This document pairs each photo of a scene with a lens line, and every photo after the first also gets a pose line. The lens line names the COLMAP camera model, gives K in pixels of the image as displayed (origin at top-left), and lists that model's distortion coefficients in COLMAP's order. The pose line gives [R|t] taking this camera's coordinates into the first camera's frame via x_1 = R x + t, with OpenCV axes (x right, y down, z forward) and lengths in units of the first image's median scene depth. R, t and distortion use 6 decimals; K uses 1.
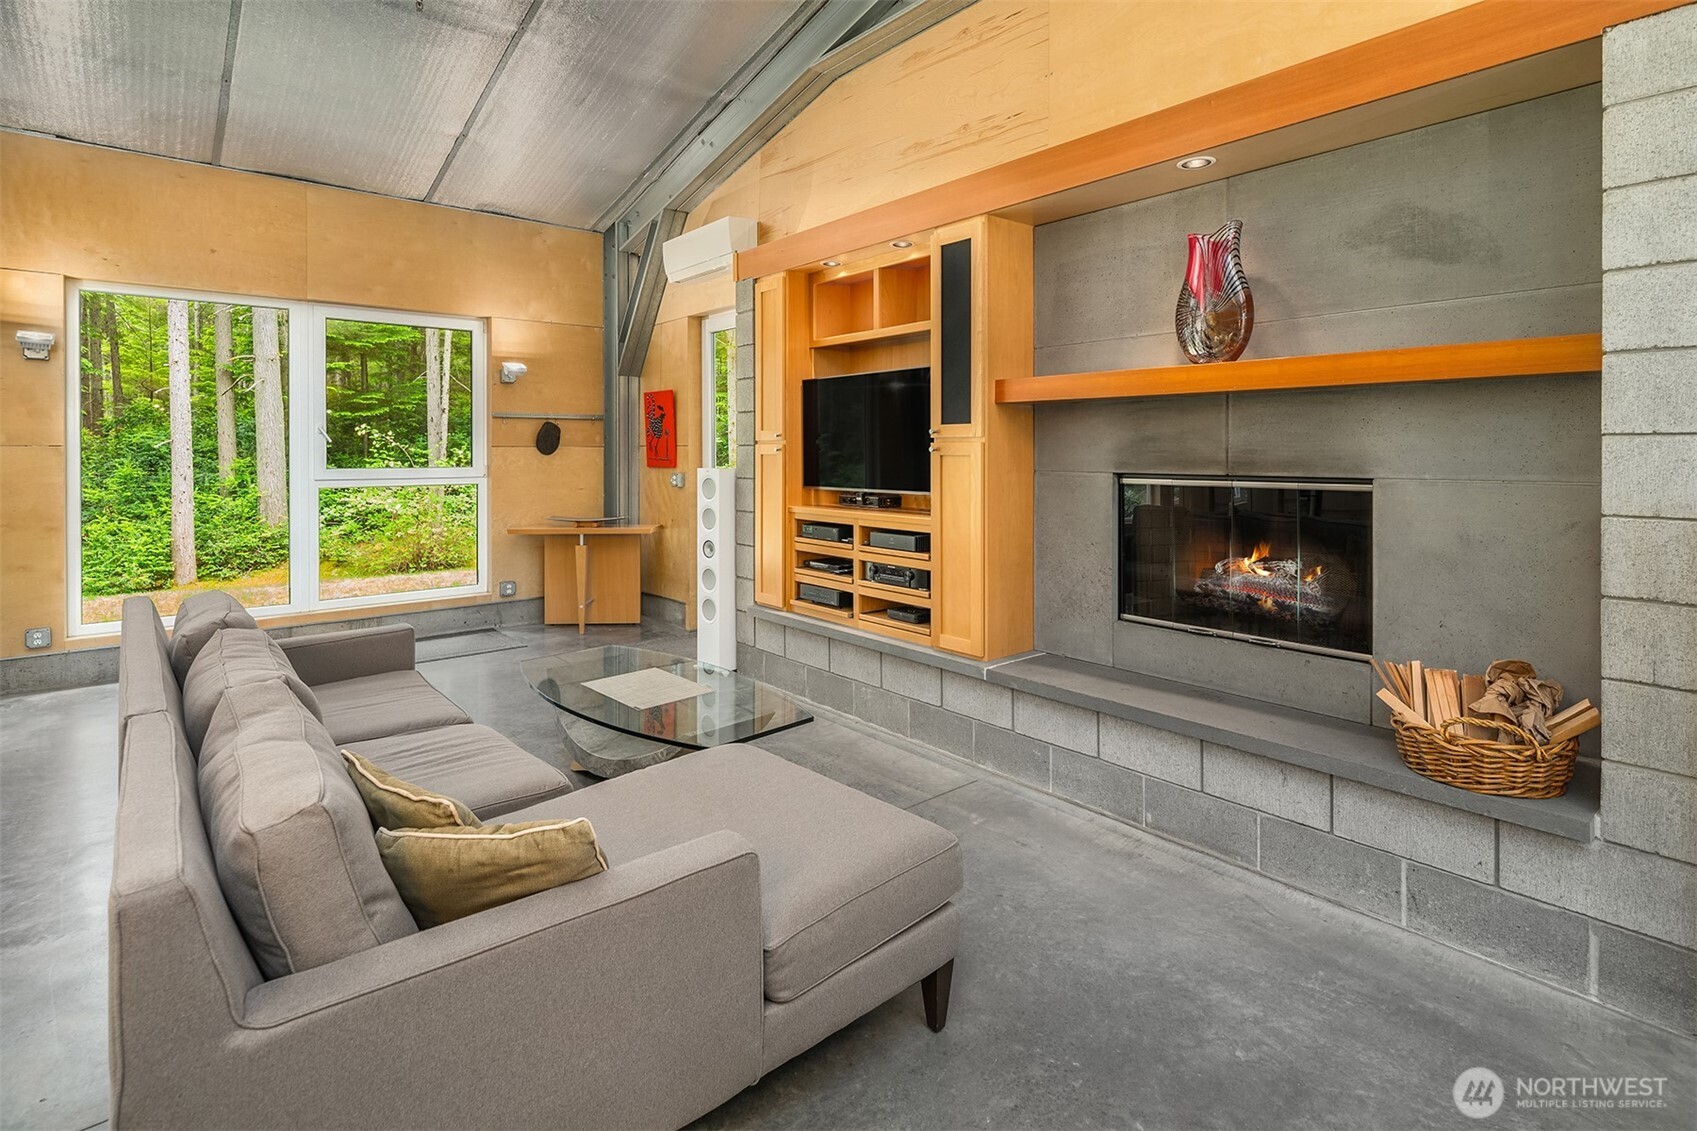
lens RADIAL K [[832.5, 0, 847.6], [0, 832.5, 459.3], [0, 0, 1]] dist [0.012752, -0.006128]
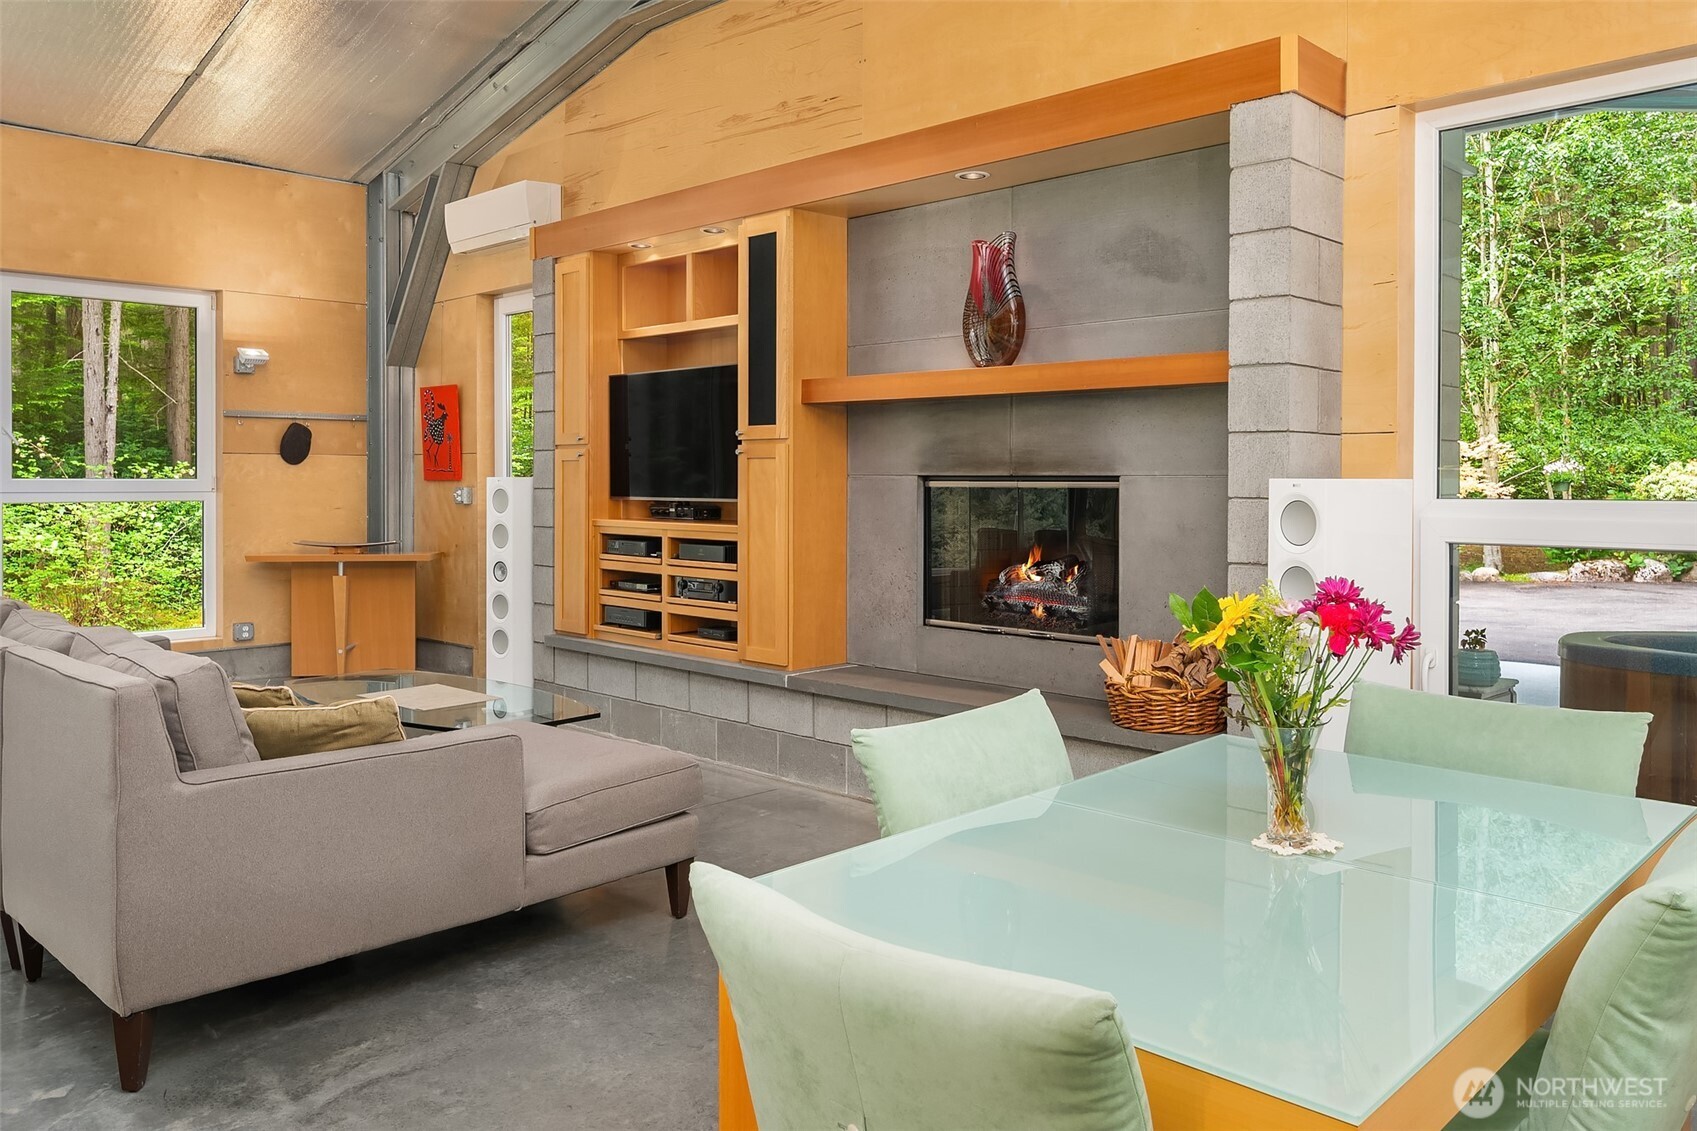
lens RADIAL K [[1276.7, 0, 875.4], [0, 1276.7, 493.8], [0, 0, 1]] dist [0.002443, 0.008809]
pose [[0.994110, 0.001527, 0.108368, 0.094453], [-0.001763, 0.999996, 0.002079, 0.030924], [-0.108364, -0.002258, 0.994109, -0.440121]]
